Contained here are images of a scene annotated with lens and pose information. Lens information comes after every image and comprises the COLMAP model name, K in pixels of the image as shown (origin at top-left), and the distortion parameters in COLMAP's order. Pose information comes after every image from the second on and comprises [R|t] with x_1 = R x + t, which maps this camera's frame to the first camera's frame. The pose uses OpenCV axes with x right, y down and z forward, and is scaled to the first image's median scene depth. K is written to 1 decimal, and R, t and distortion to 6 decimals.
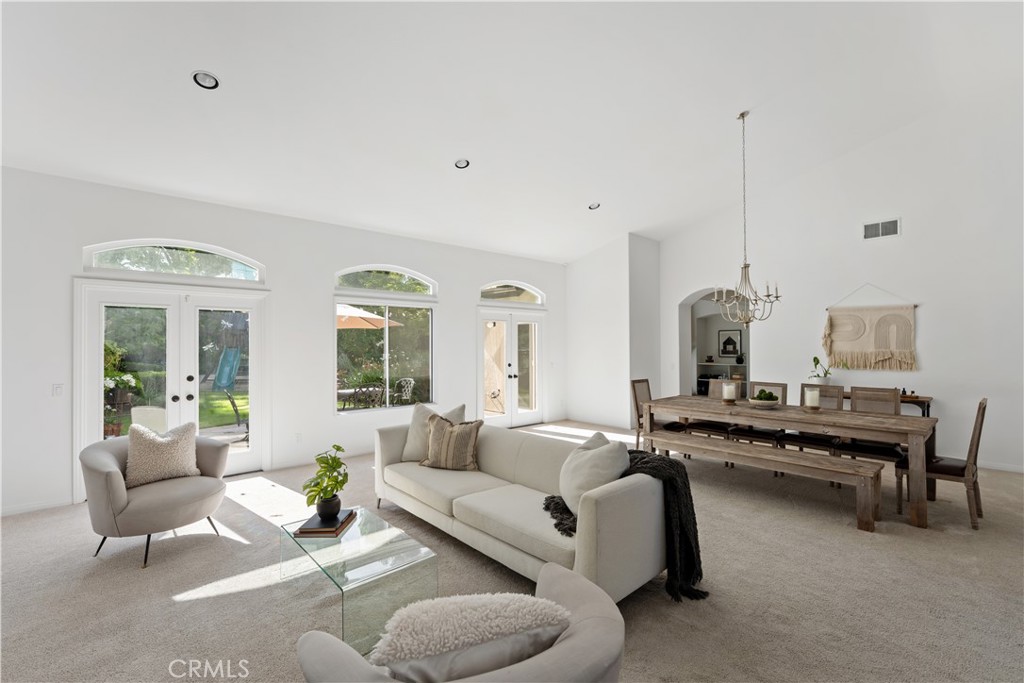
lens RADIAL K [[444.2, 0, 512.0], [0, 444.2, 341.5], [0, 0, 1]] dist [0.016048, -0.000192]
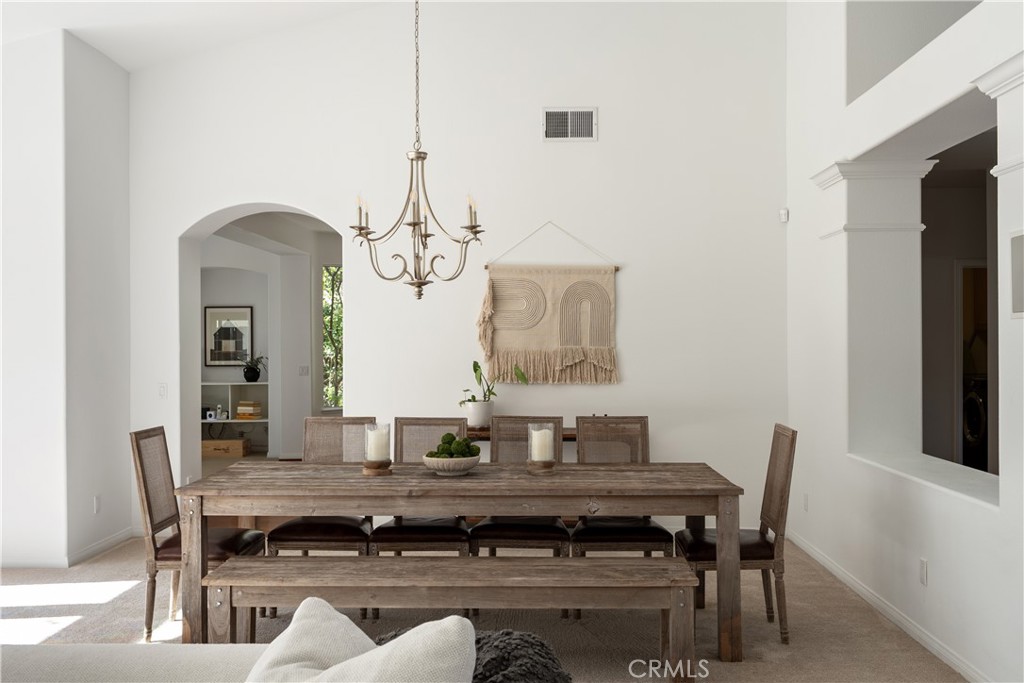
lens RADIAL K [[1031.5, 0, 512.0], [0, 1031.5, 341.5], [0, 0, 1]] dist [0.002104, -0.021718]
pose [[0.689160, 0.001256, 0.724608, -0.129092], [-0.006773, 0.999966, 0.004709, 0.007133], [-0.724577, -0.008153, 0.689145, 0.194635]]
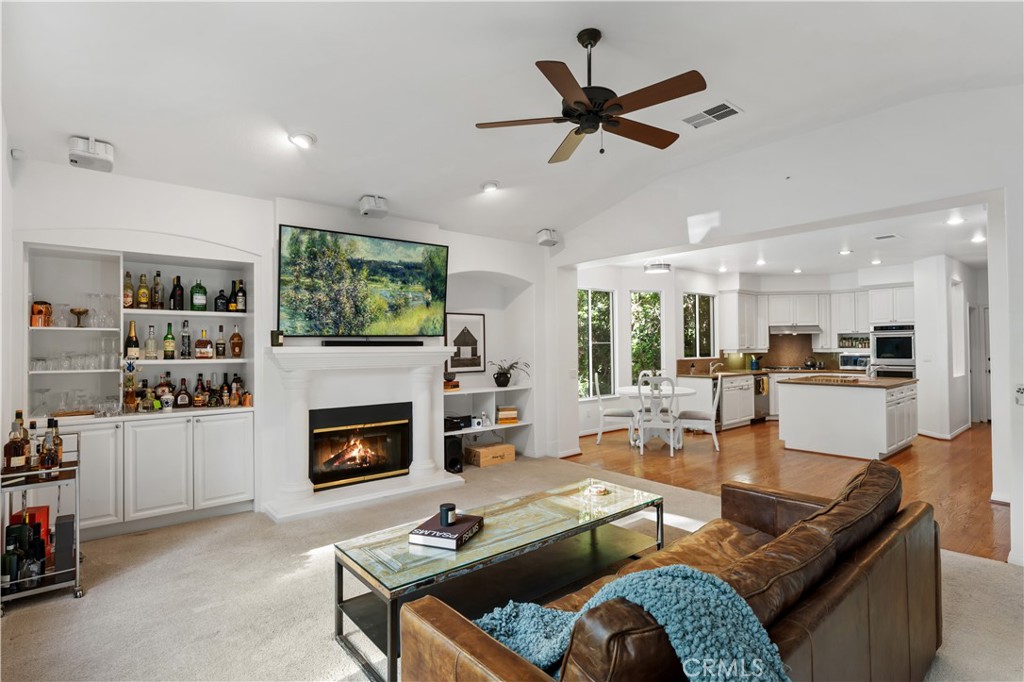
lens RADIAL K [[504.0, 0, 512.0], [0, 504.0, 341.0], [0, 0, 1]] dist [-0.000929, 0.000354]
pose [[0.032098, 0.017020, 0.999340, -0.034679], [-0.001551, 0.999855, -0.016979, 0.024973], [-0.999484, -0.001004, 0.032120, 2.021835]]
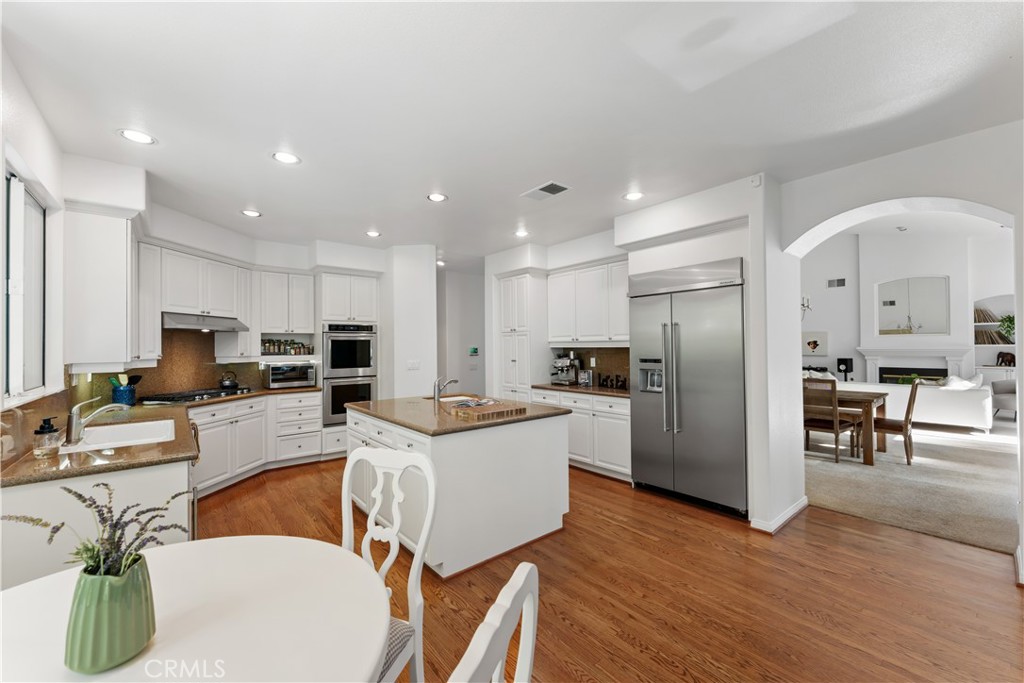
lens RADIAL K [[404.6, 0, 512.0], [0, 404.6, 341.5], [0, 0, 1]] dist [-0.001859, -0.000259]
pose [[-0.999290, 0.015936, 0.034138, 1.064077], [0.015160, 0.999623, -0.022891, 0.016317], [-0.034490, -0.022357, -0.999155, 1.847719]]
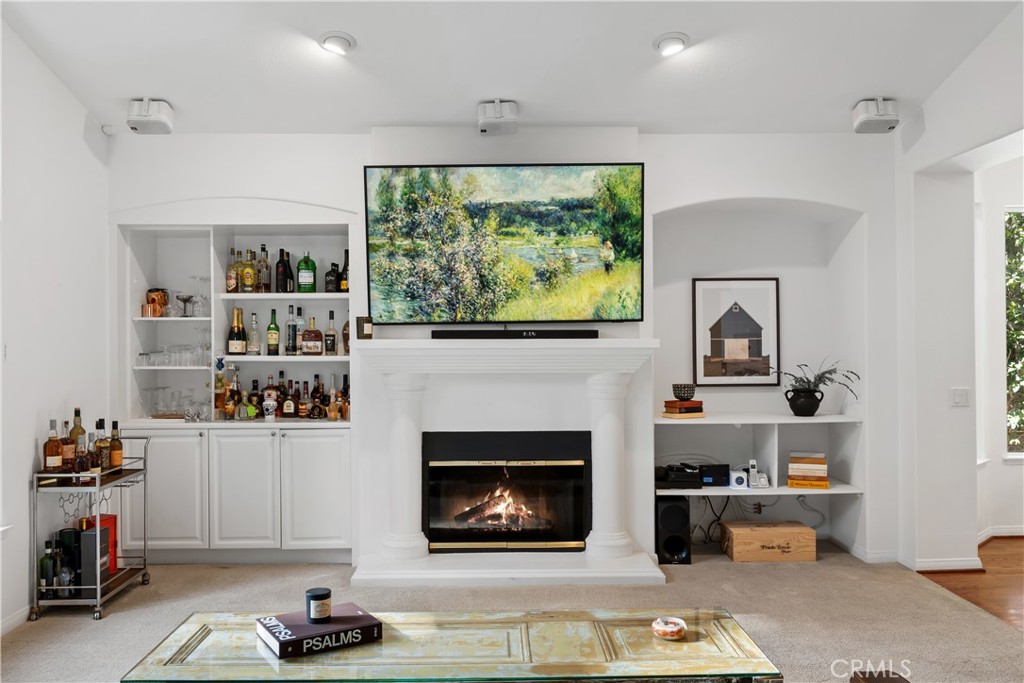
lens RADIAL K [[843.7, 0, 512.0], [0, 843.7, 341.5], [0, 0, 1]] dist [-0.003112, -0.002493]
pose [[0.648447, 0.003132, 0.761253, 0.119466], [-0.004487, 0.999990, -0.000292, 0.023253], [-0.761247, -0.003227, 0.648455, 1.710790]]
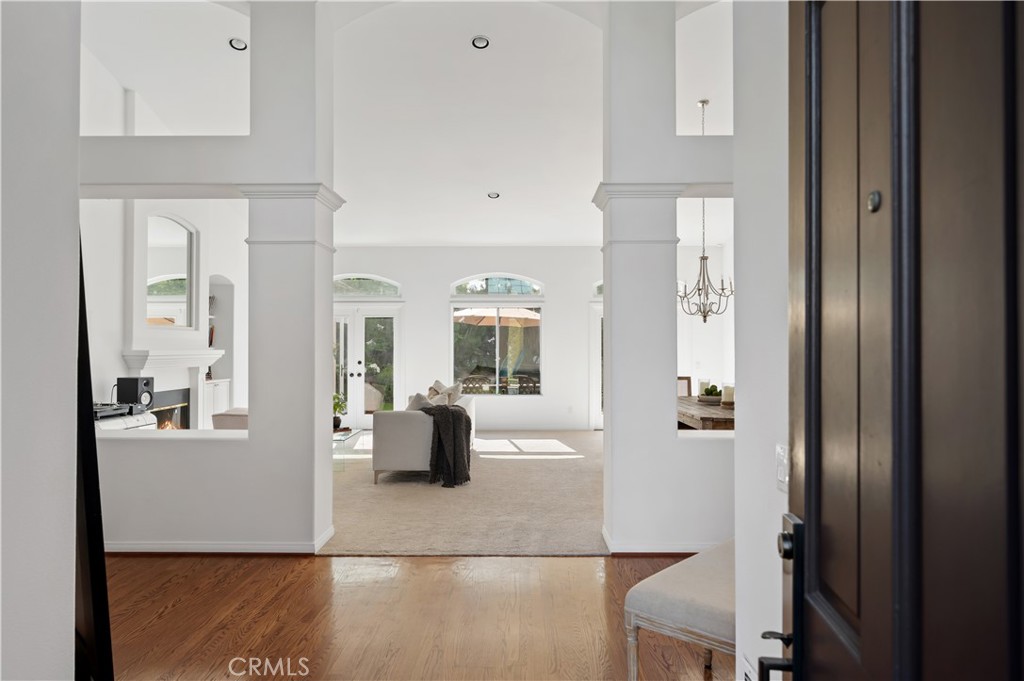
lens RADIAL K [[685.6, 0, 517.3], [0, 685.6, 342.4], [0, 0, 1]] dist [0.002198, 0.000110]
pose [[0.752089, -0.002144, -0.659058, 1.015789], [0.003453, 0.999994, 0.000688, 0.010309], [0.659052, -0.002793, 0.752092, -0.338087]]
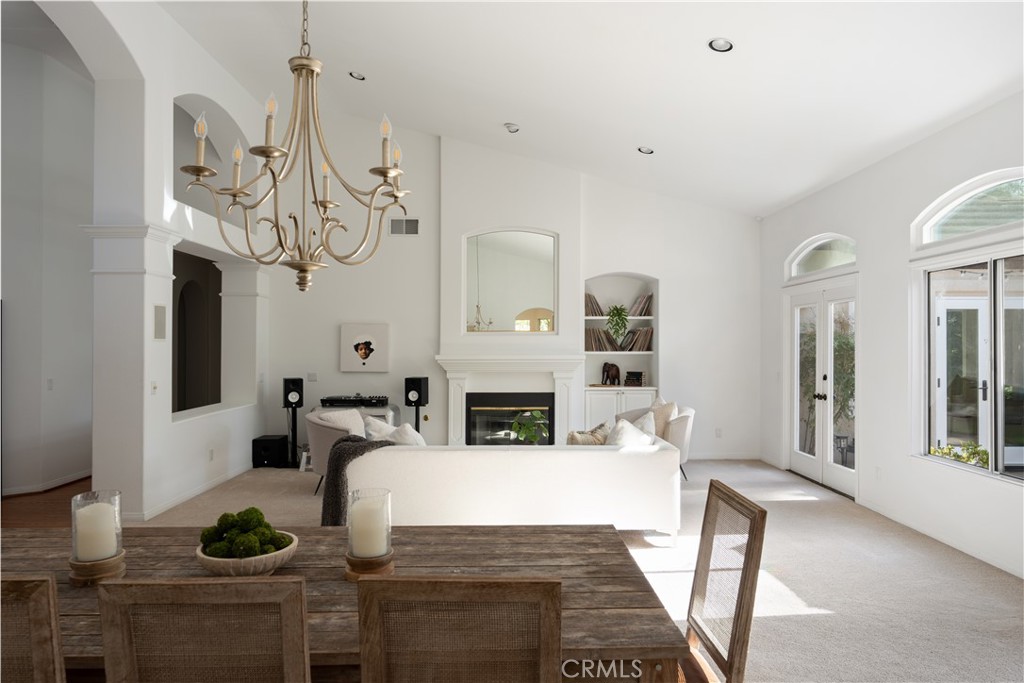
lens RADIAL K [[644.5, 0, 512.0], [0, 644.5, 341.5], [0, 0, 1]] dist [0.004457, 0.000433]
pose [[-0.658038, 0.002869, -0.752979, 0.616591], [0.011938, 0.999907, -0.006624, 0.005248], [0.752890, -0.013348, -0.658011, 1.150492]]
